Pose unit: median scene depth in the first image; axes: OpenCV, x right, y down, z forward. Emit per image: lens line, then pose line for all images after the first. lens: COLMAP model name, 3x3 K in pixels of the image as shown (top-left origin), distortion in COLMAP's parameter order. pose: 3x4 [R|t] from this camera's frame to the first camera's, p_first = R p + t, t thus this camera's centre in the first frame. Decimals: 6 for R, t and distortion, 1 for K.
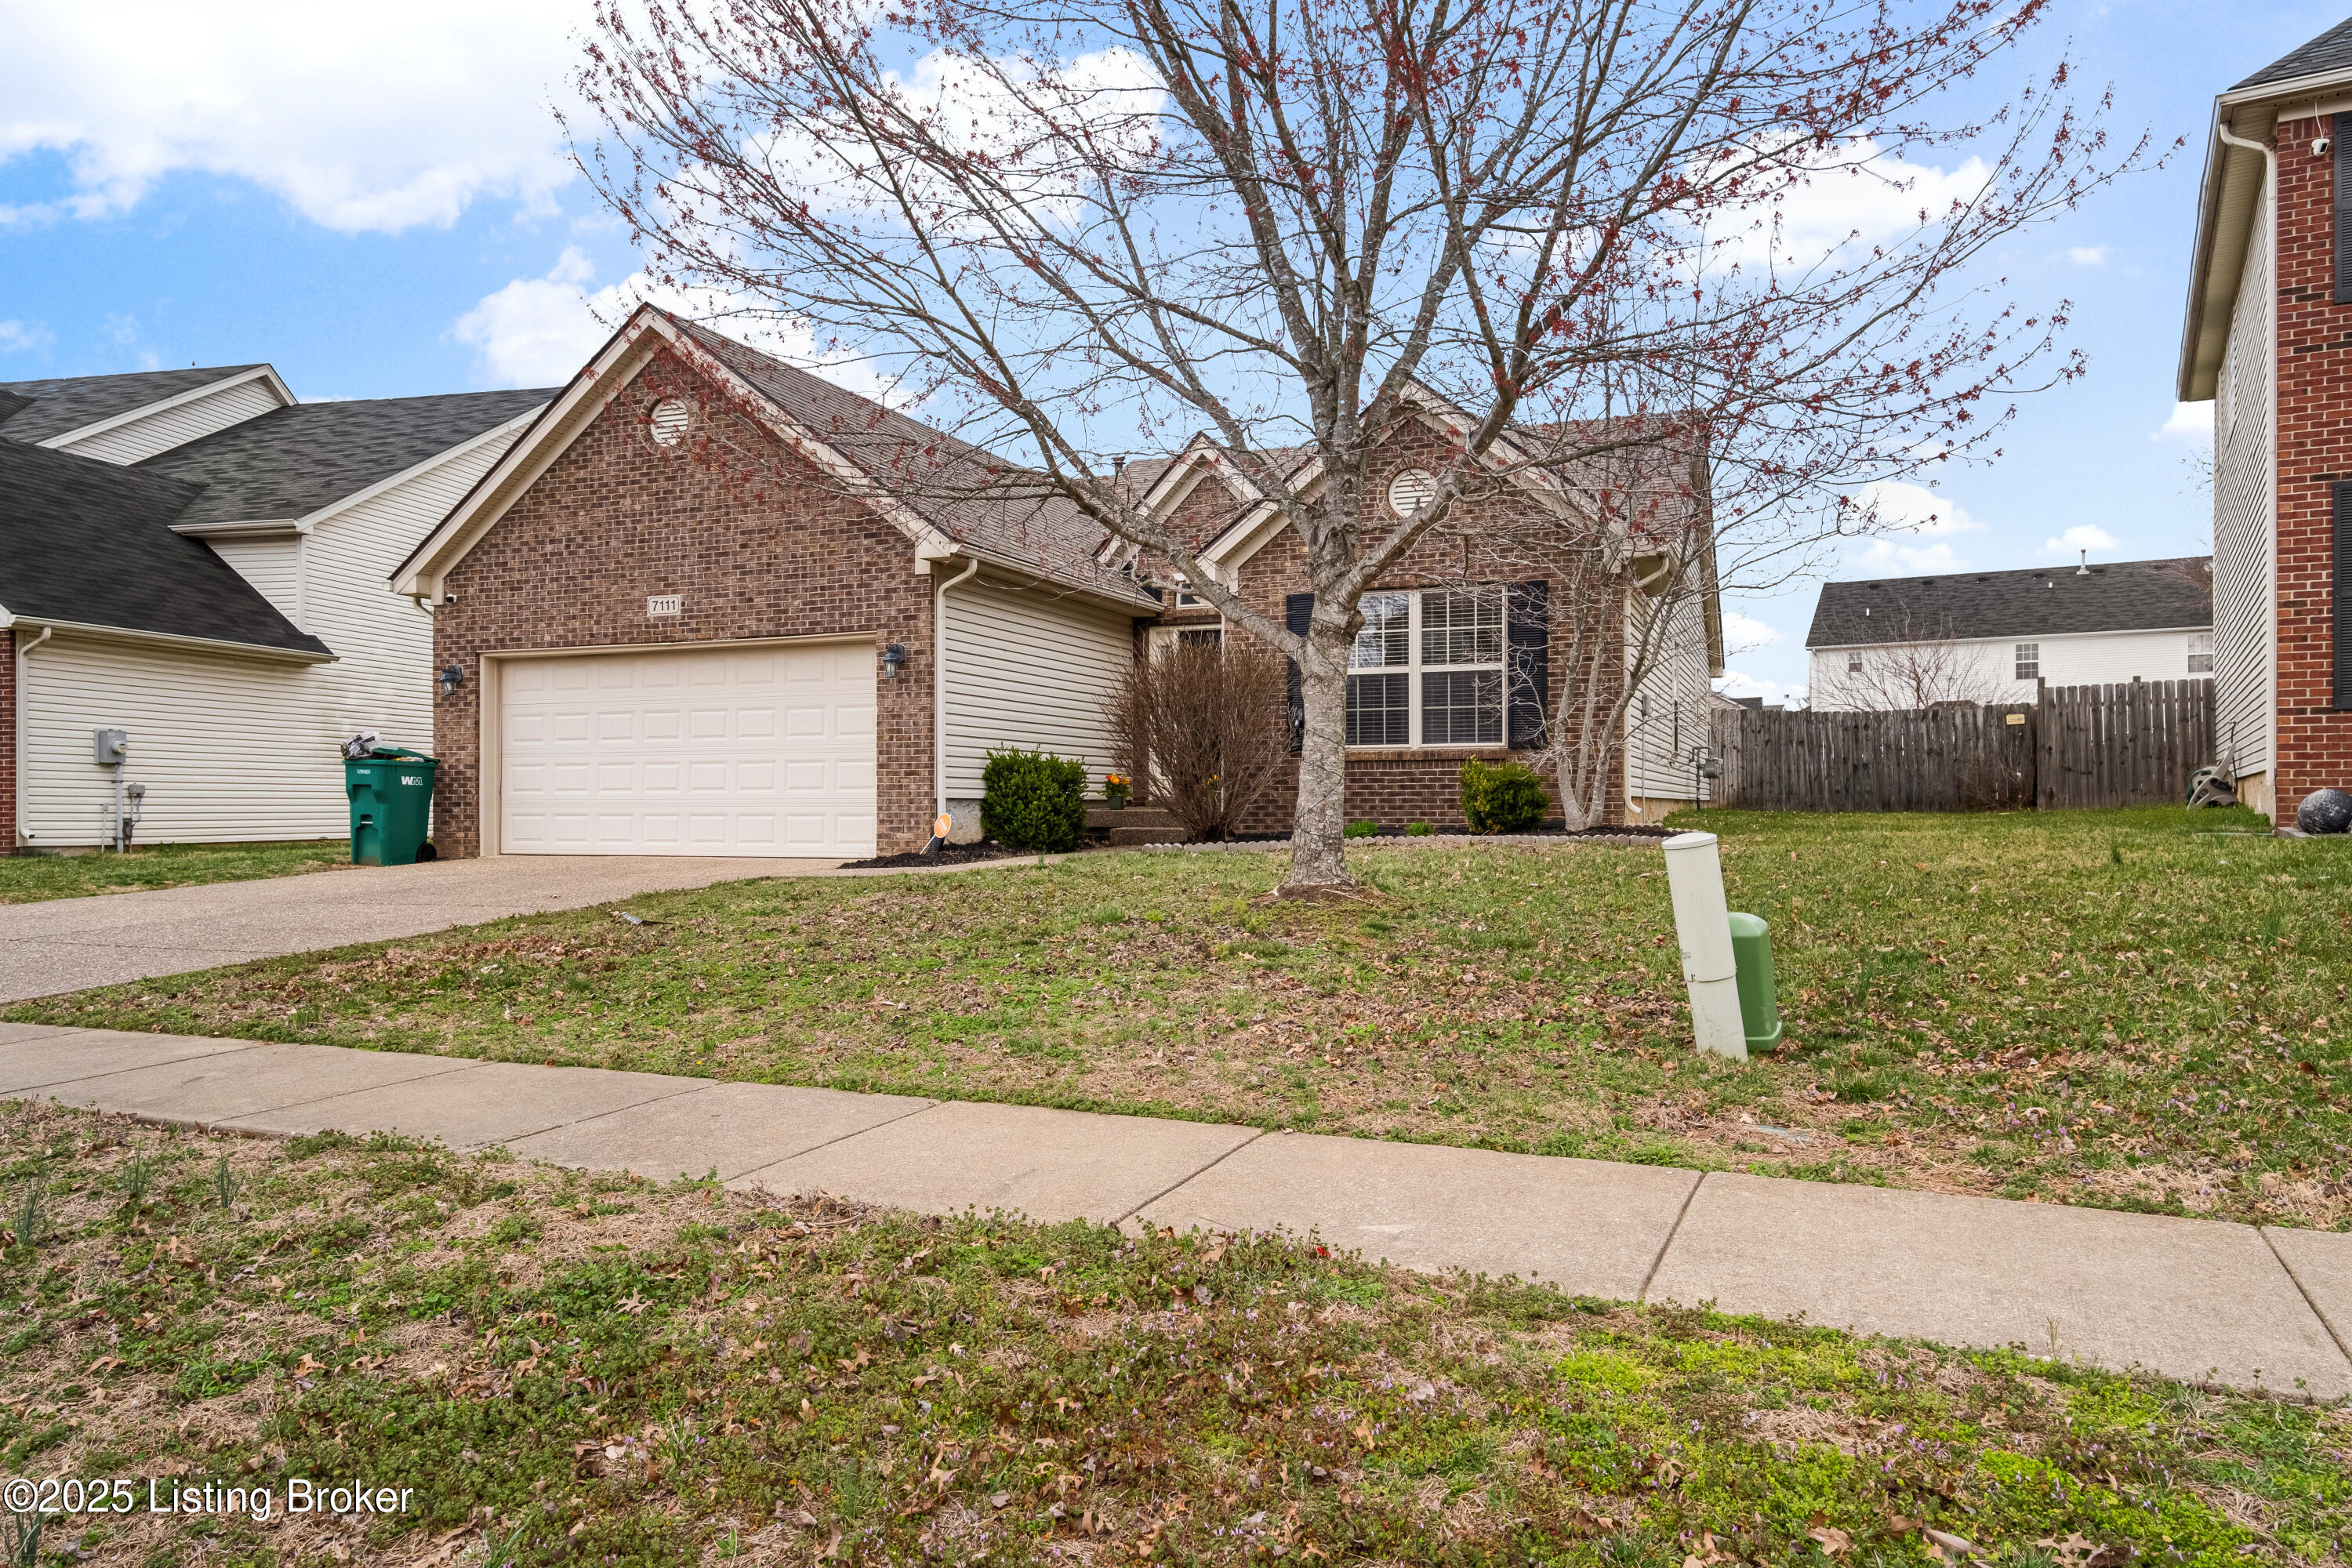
lens RADIAL K [[1637.7, 0, 1179.2], [0, 1637.7, 786.1], [0, 0, 1]] dist [-0.000620, 0.001270]
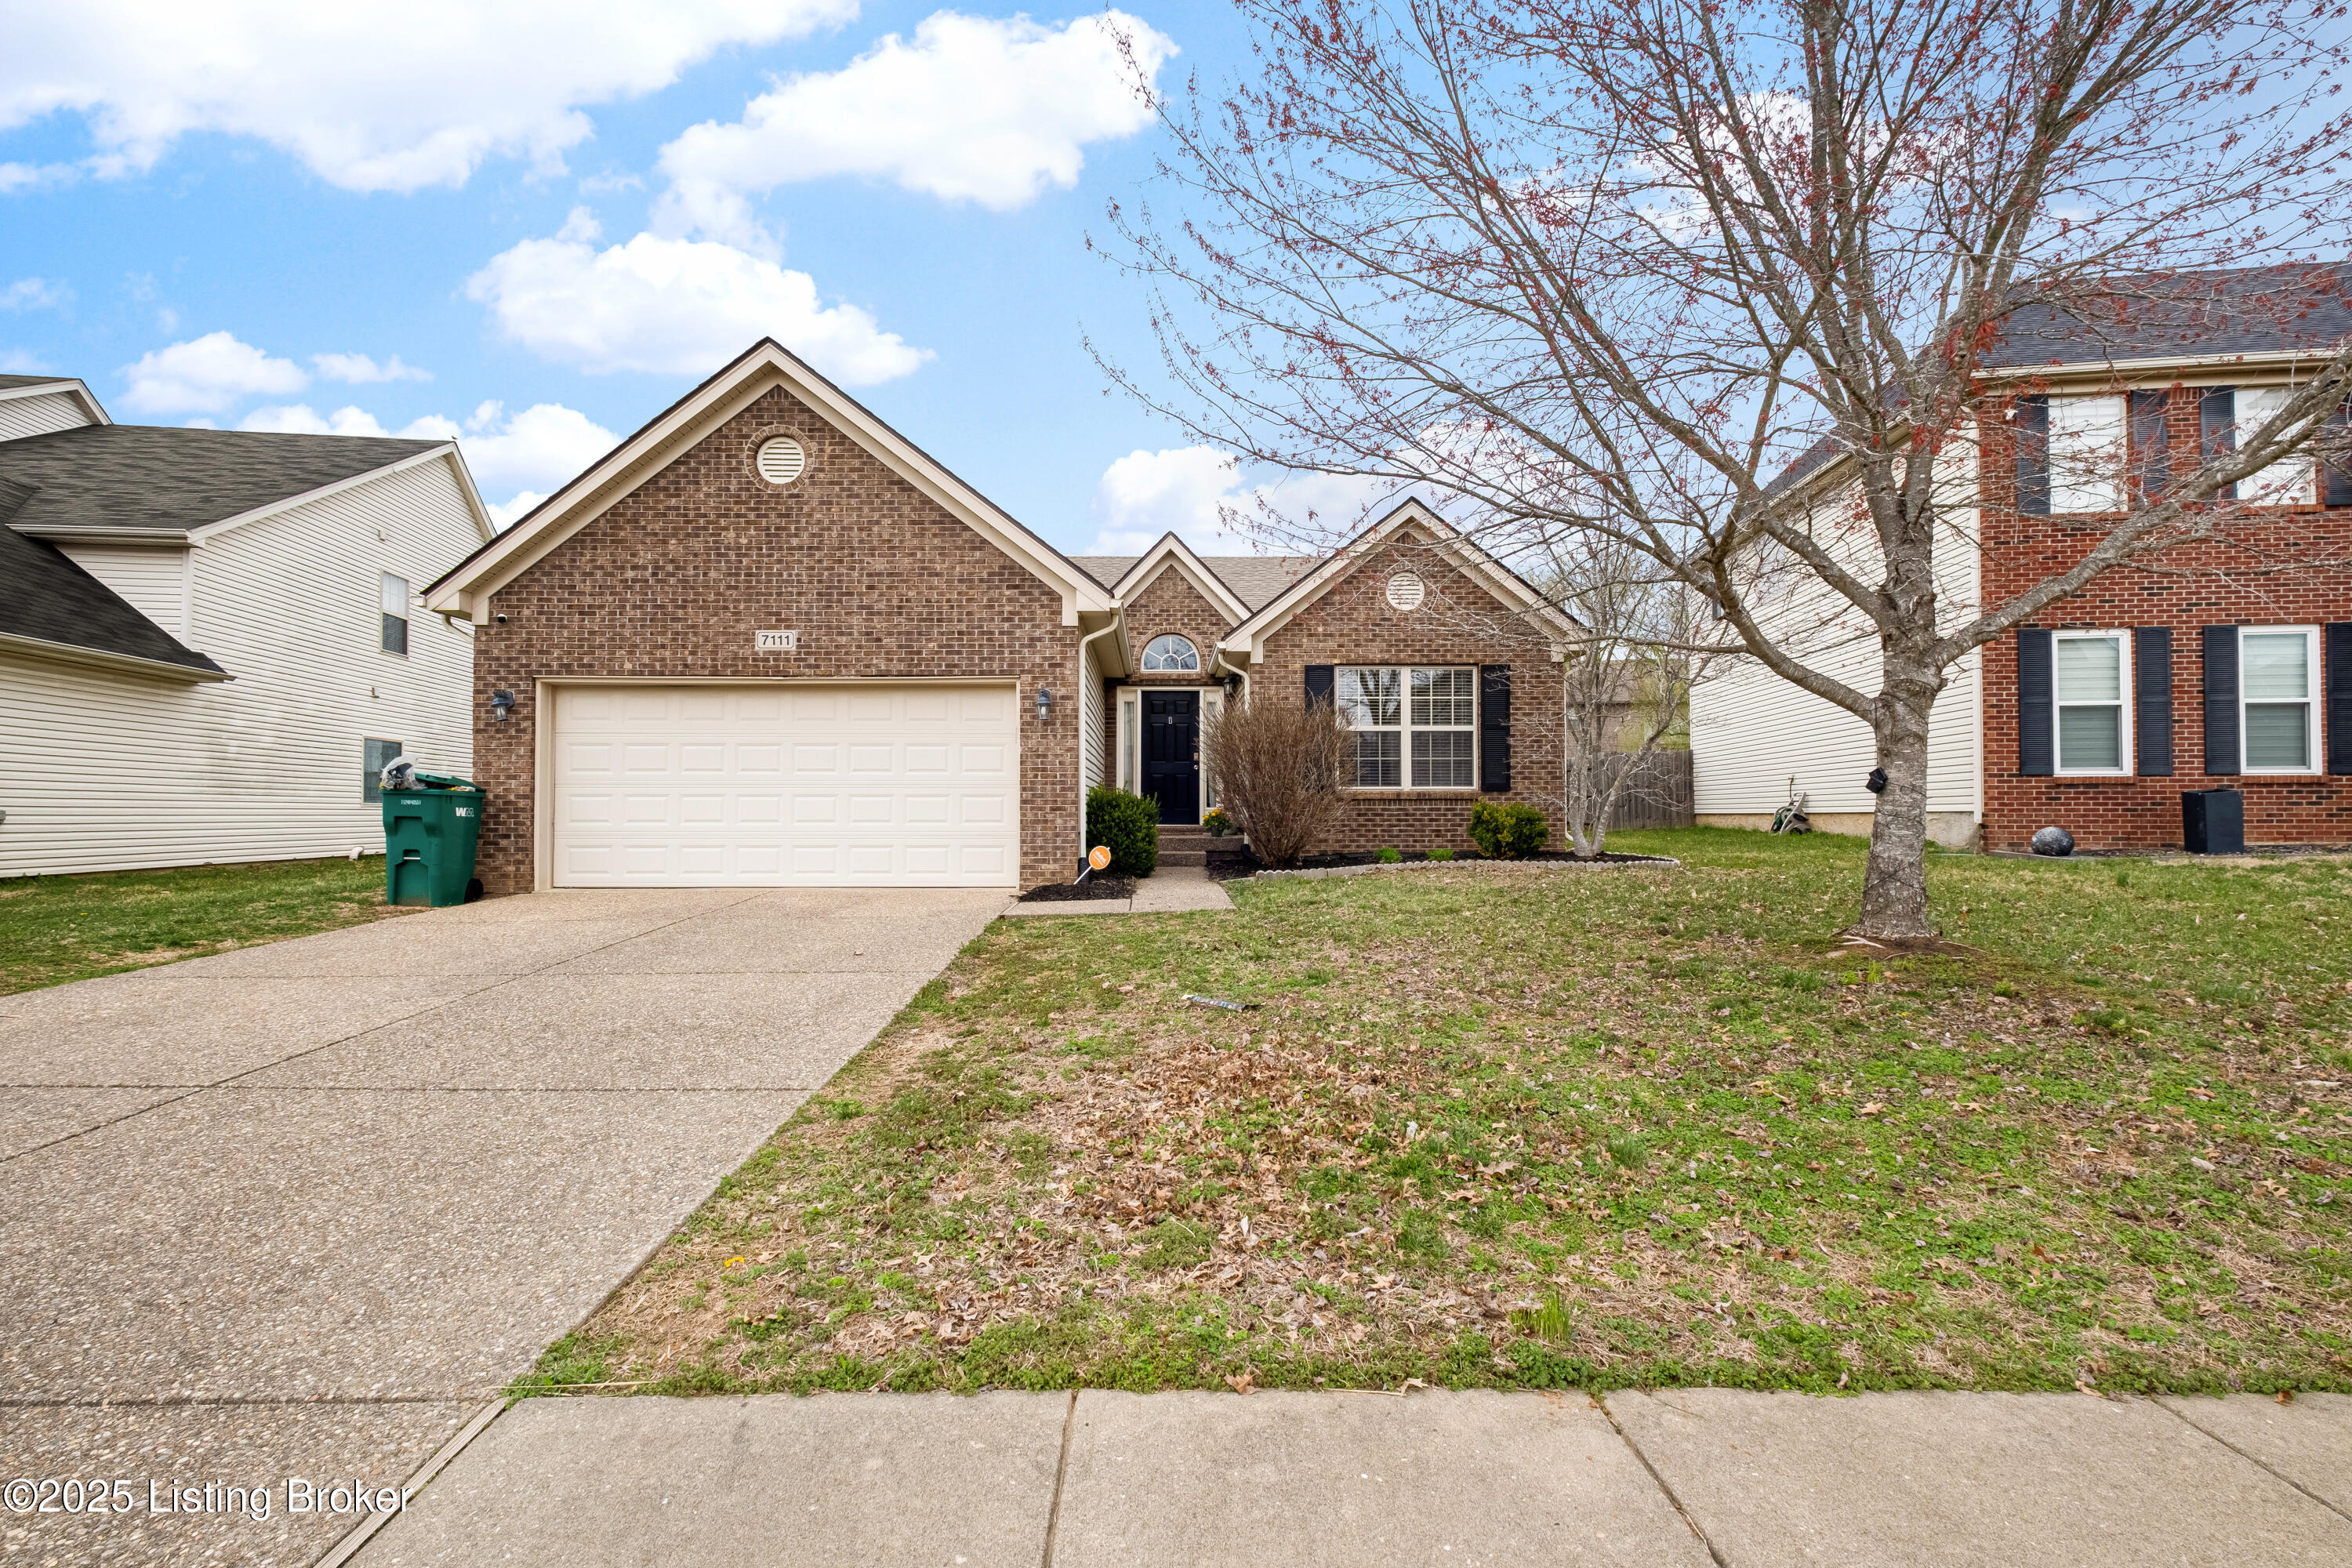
lens RADIAL K [[1028.1, 0, 1163.8], [0, 1028.1, 798.0], [0, 0, 1]] dist [-0.003447, -0.001344]
pose [[0.924104, 0.007878, 0.382060, -0.327263], [-0.007248, 0.999969, -0.003087, -0.012395], [-0.382073, 0.000083, 0.924132, 0.315313]]
